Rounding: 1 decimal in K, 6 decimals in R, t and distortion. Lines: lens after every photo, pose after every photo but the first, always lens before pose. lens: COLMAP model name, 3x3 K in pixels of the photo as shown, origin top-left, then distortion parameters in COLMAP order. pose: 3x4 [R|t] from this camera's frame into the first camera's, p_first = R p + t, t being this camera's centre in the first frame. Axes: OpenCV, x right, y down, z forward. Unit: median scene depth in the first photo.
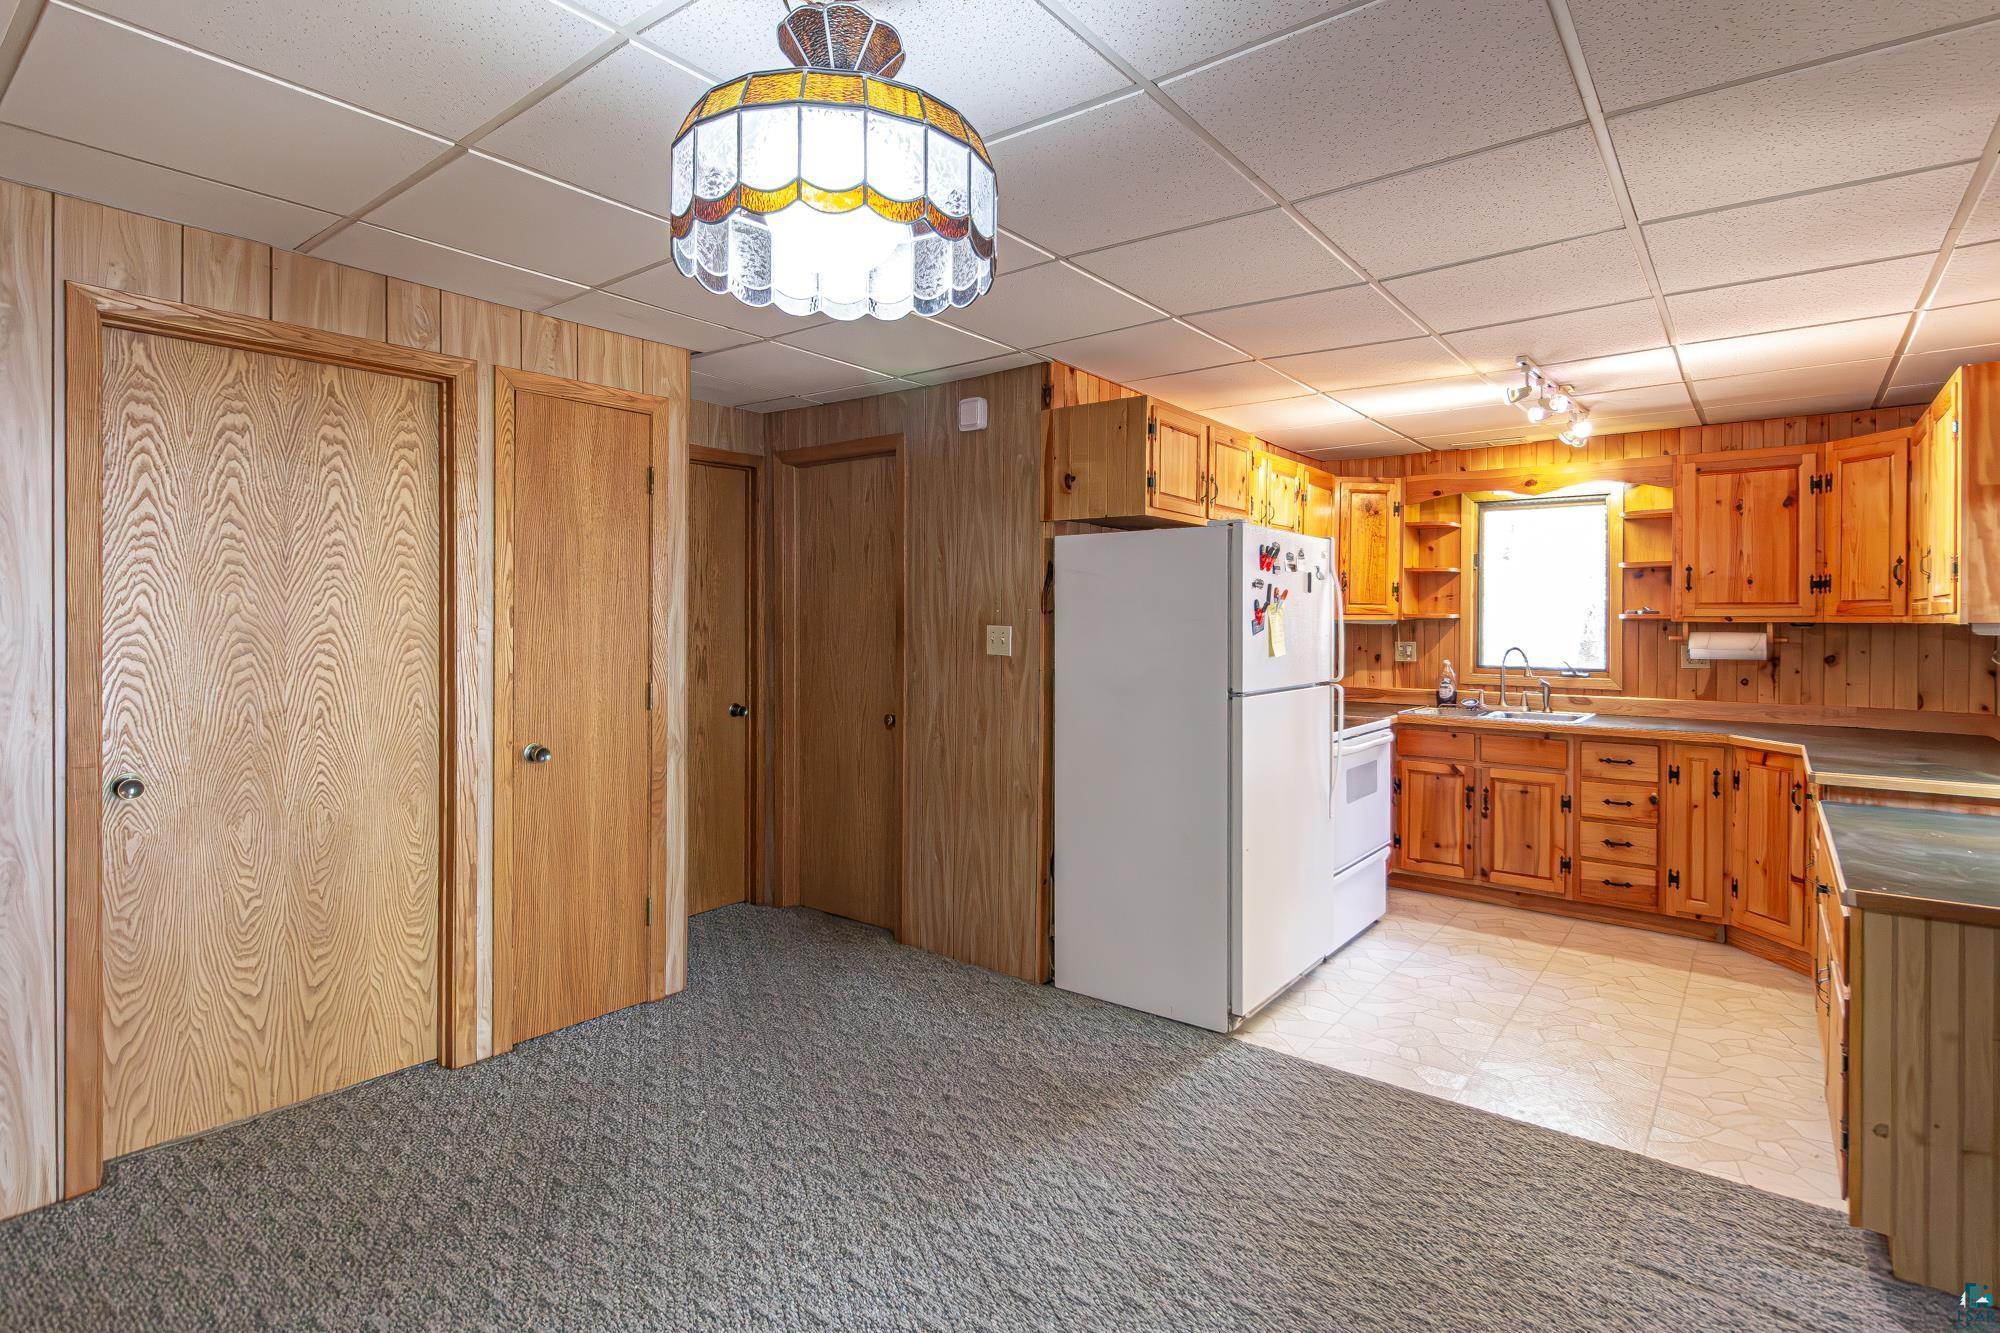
lens RADIAL K [[981.9, 0, 1029.3], [0, 981.9, 625.7], [0, 0, 1]] dist [0.004346, -0.006164]
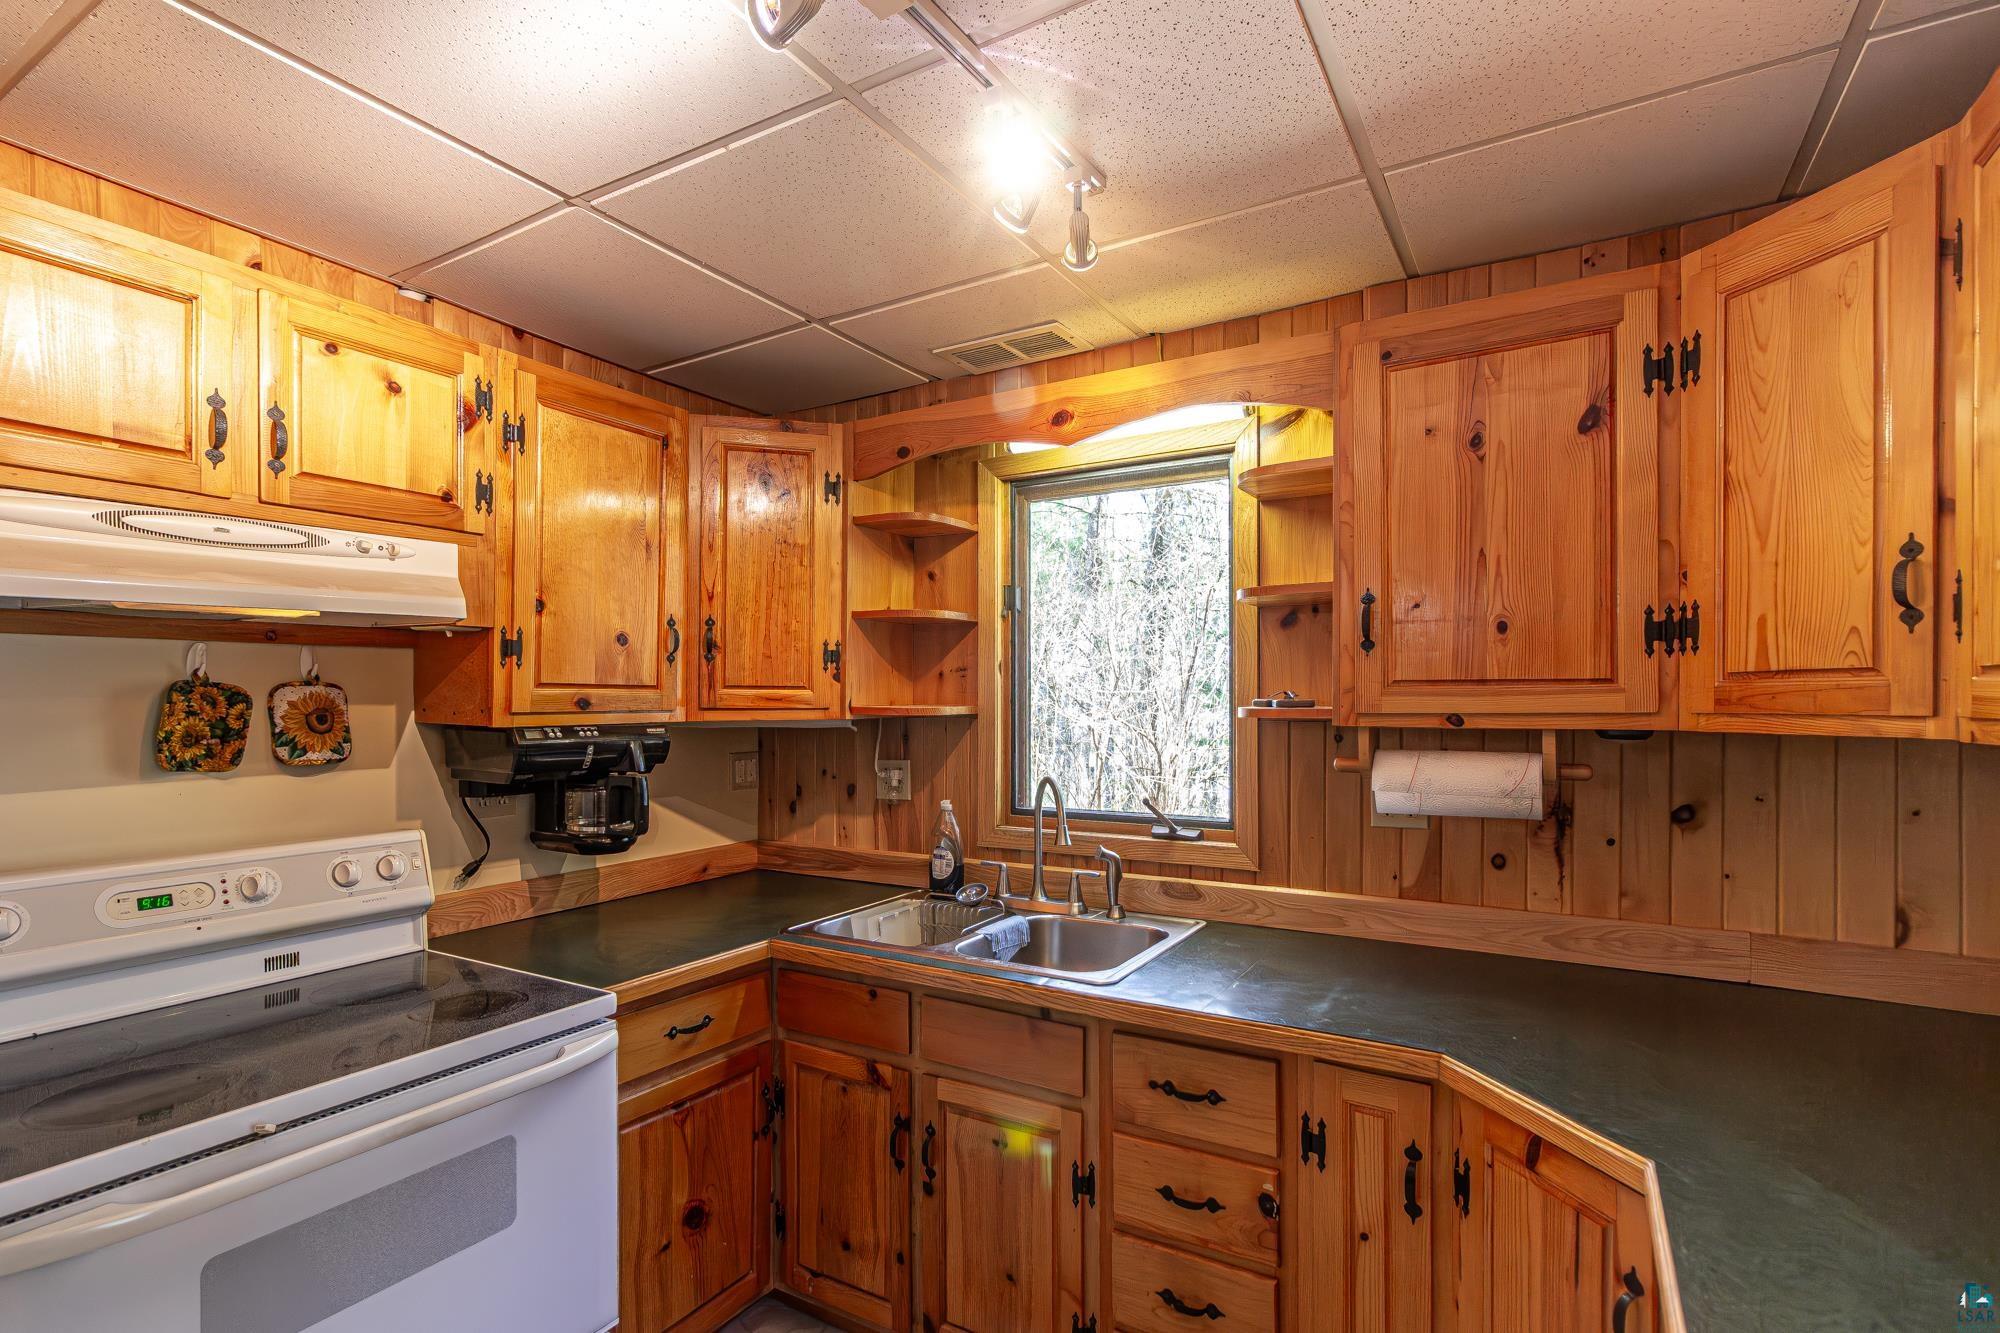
lens RADIAL K [[951.1, 0, 1010.1], [0, 951.1, 706.3], [0, 0, 1]] dist [-0.000675, 0.000258]
pose [[0.993036, -0.008410, 0.117511, 0.503148], [0.008376, 0.999965, 0.000785, -0.015007], [-0.117513, 0.000205, 0.993071, 0.658316]]
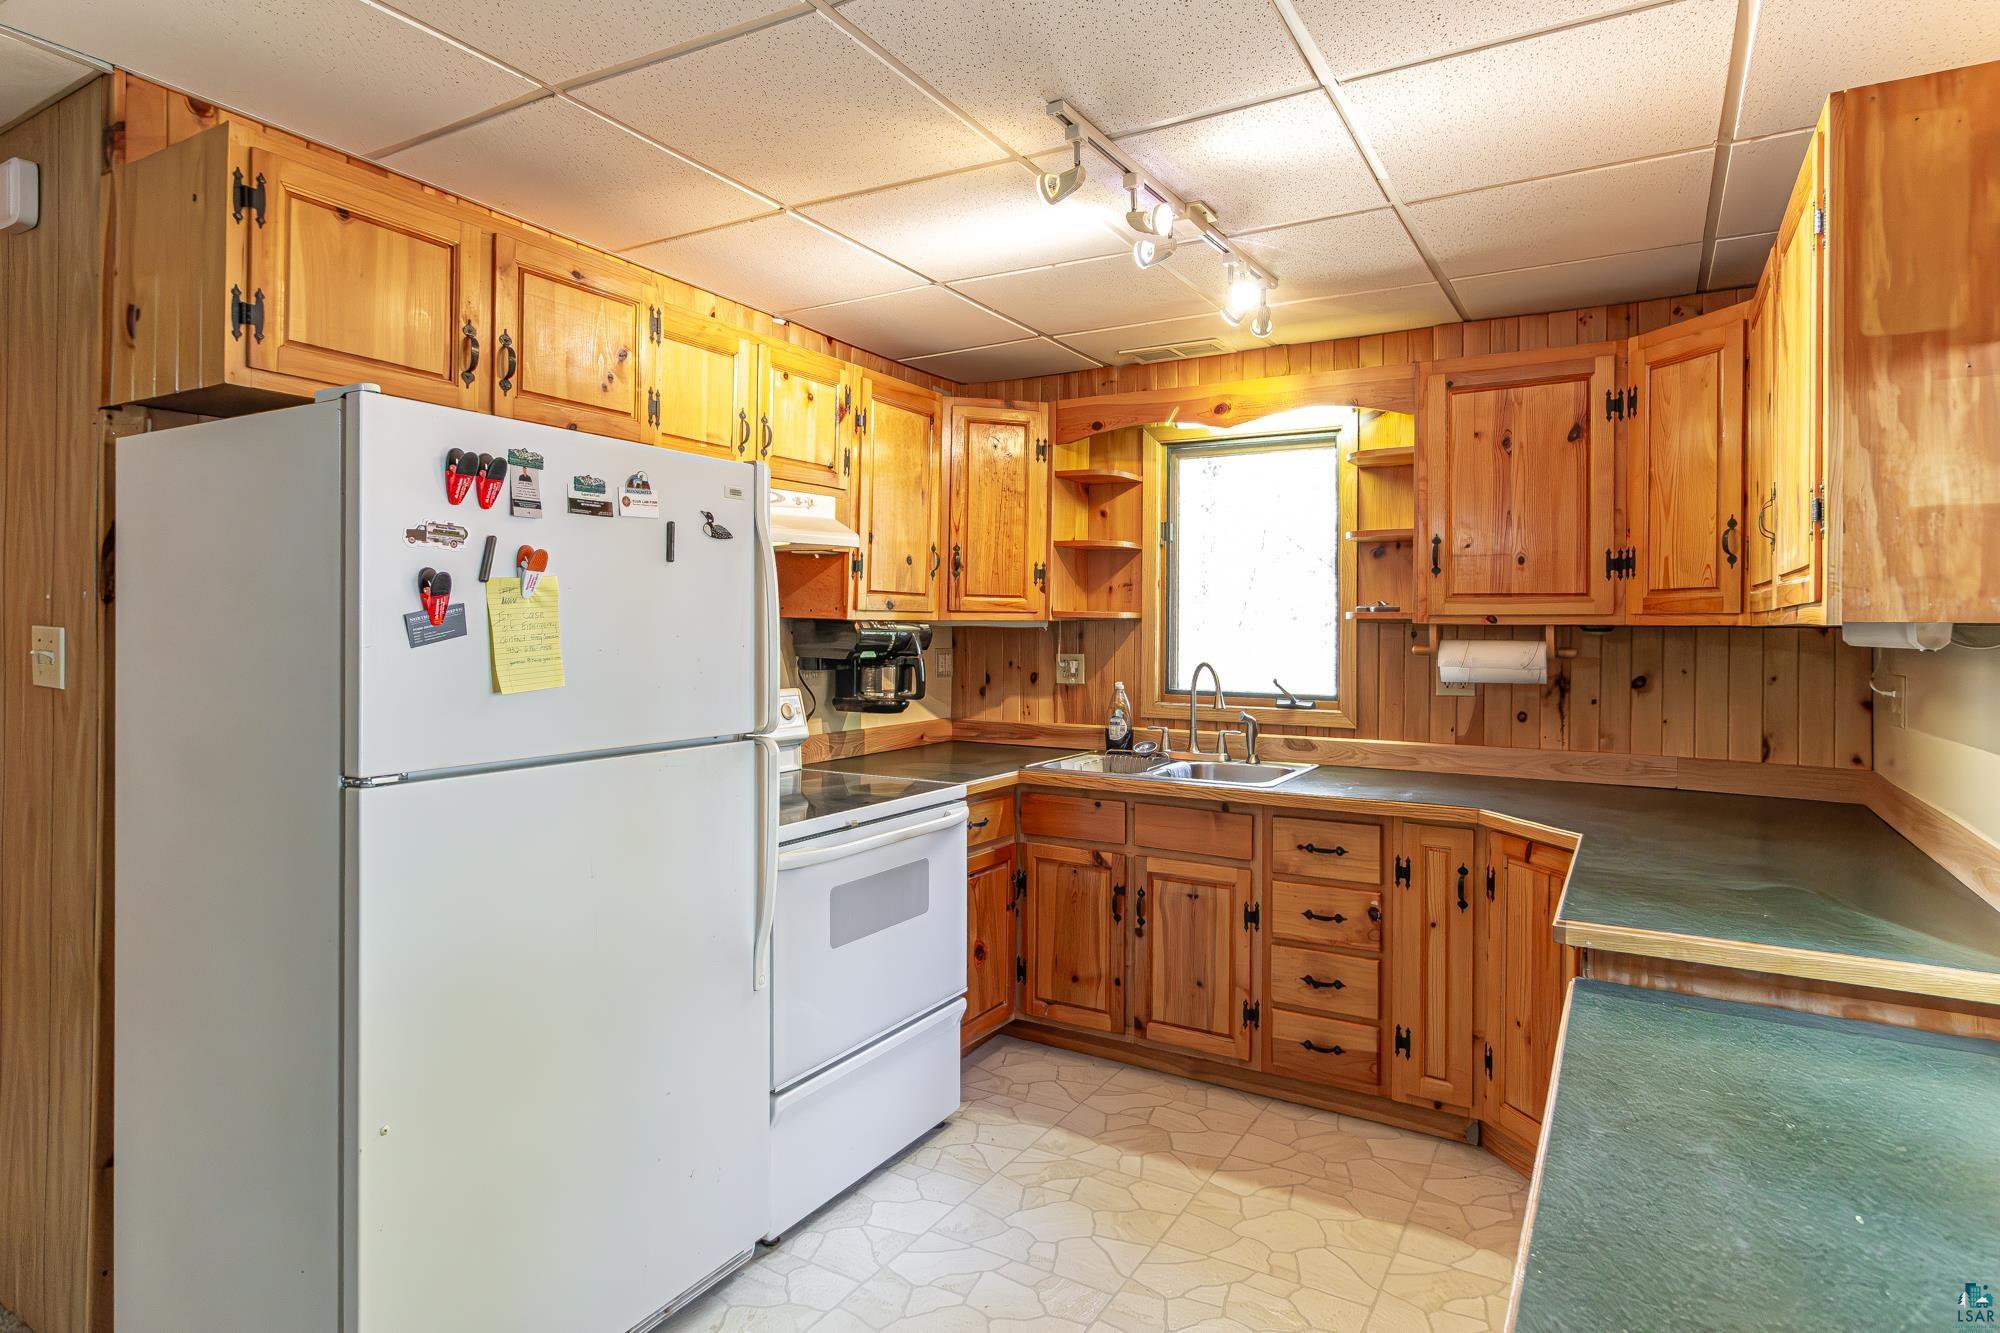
lens RADIAL K [[1090.1, 0, 1025.4], [0, 1090.1, 626.1], [0, 0, 1]] dist [-0.001229, -0.000266]
pose [[0.991200, 0.002017, 0.132357, 0.333289], [-0.001441, 0.999989, -0.004453, 0.001197], [-0.132364, 0.004223, 0.991192, 0.356903]]
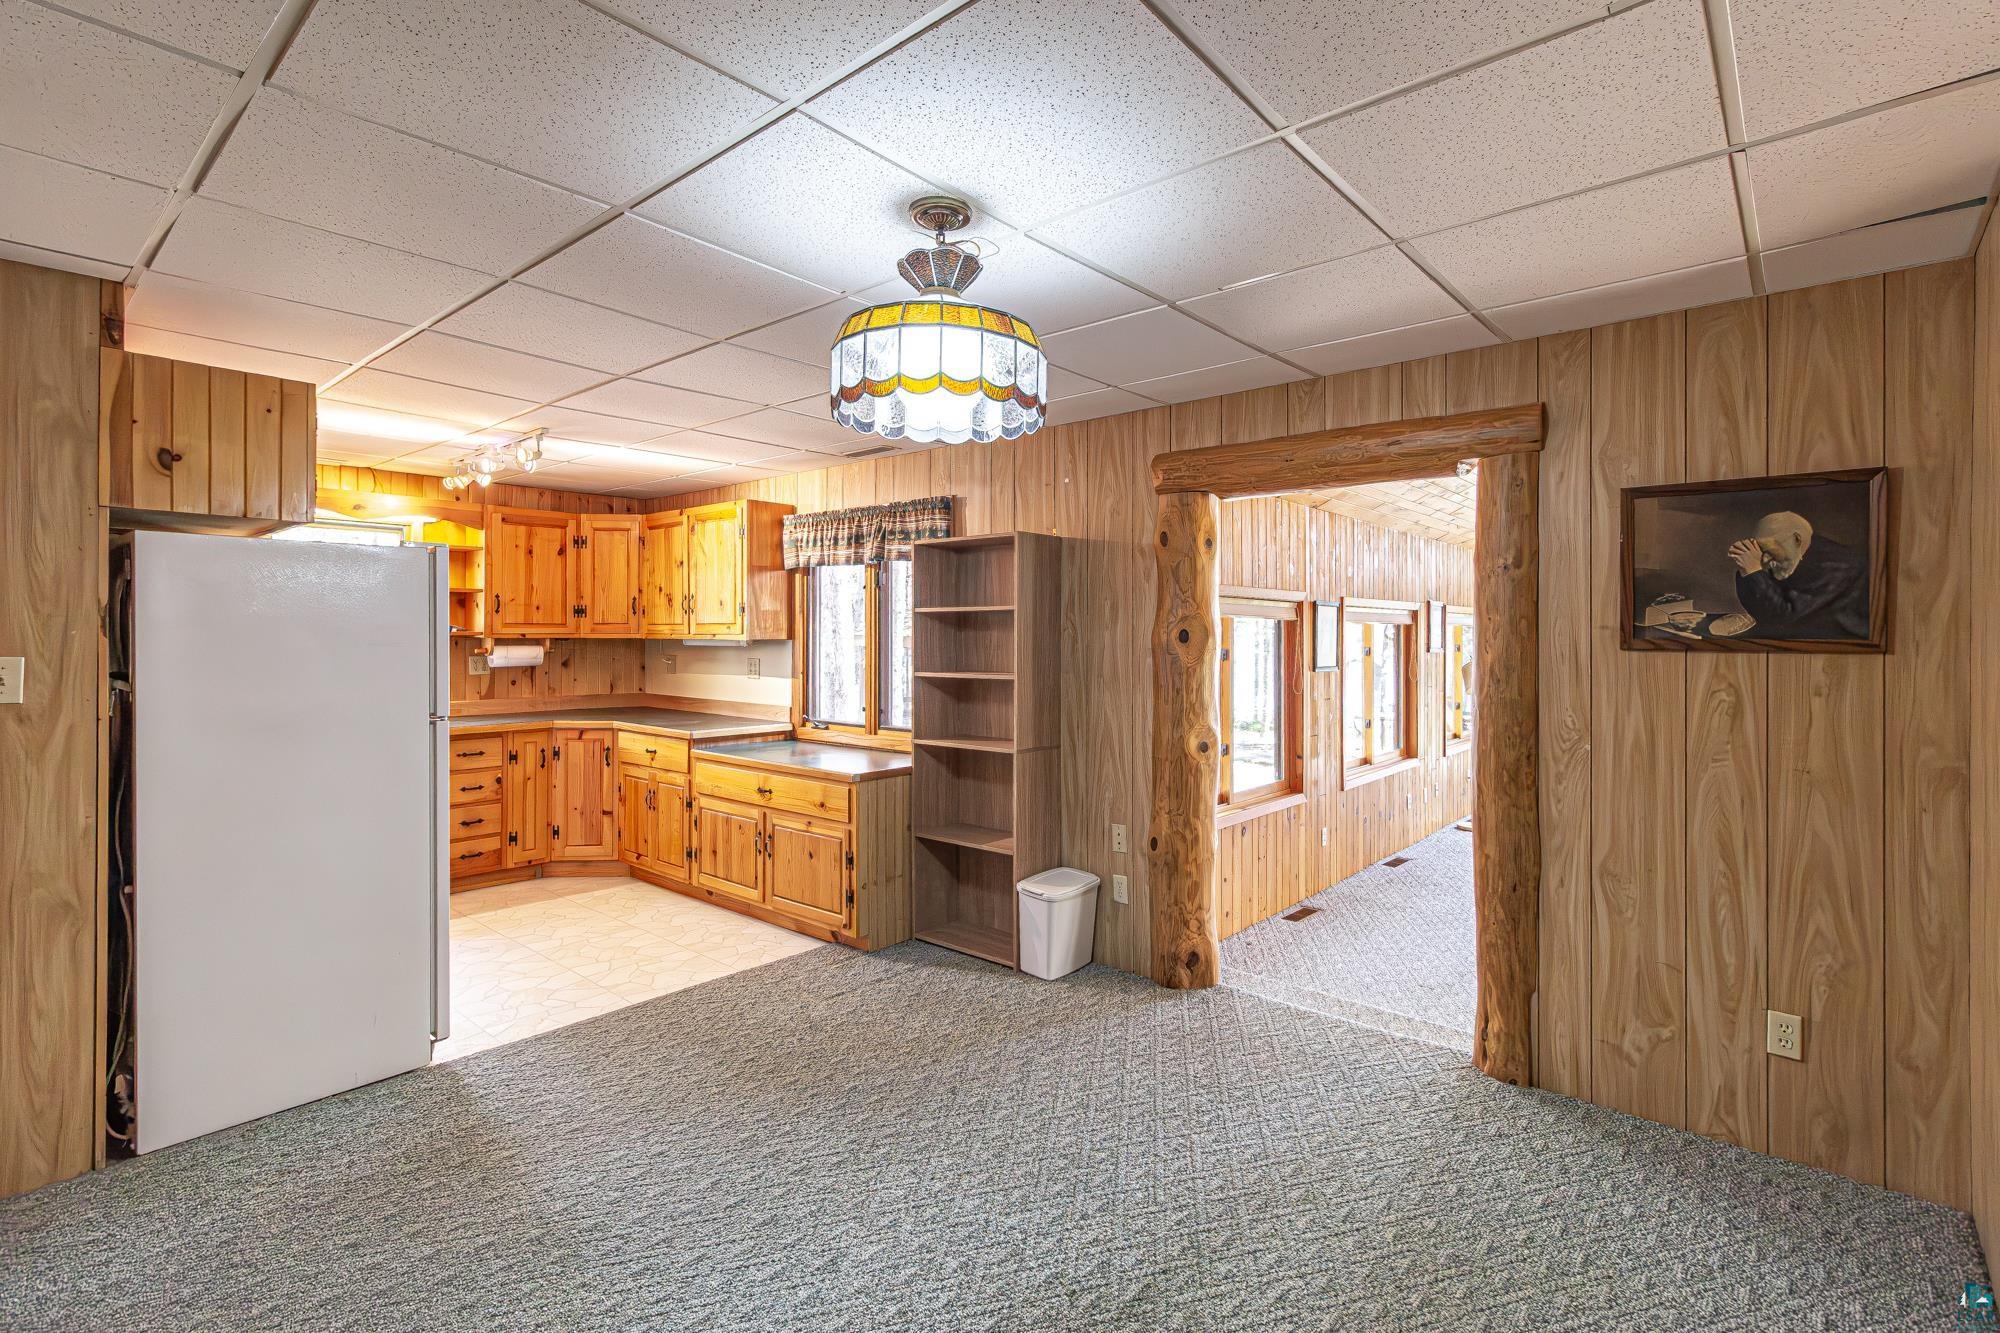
lens RADIAL K [[930.7, 0, 1031.1], [0, 930.7, 634.9], [0, 0, 1]] dist [-0.000664, -0.000049]
pose [[0.050679, -0.006812, 0.998692, -0.526244], [0.000951, 0.999977, 0.006772, -0.016112], [-0.998715, 0.000606, 0.050684, 0.263076]]
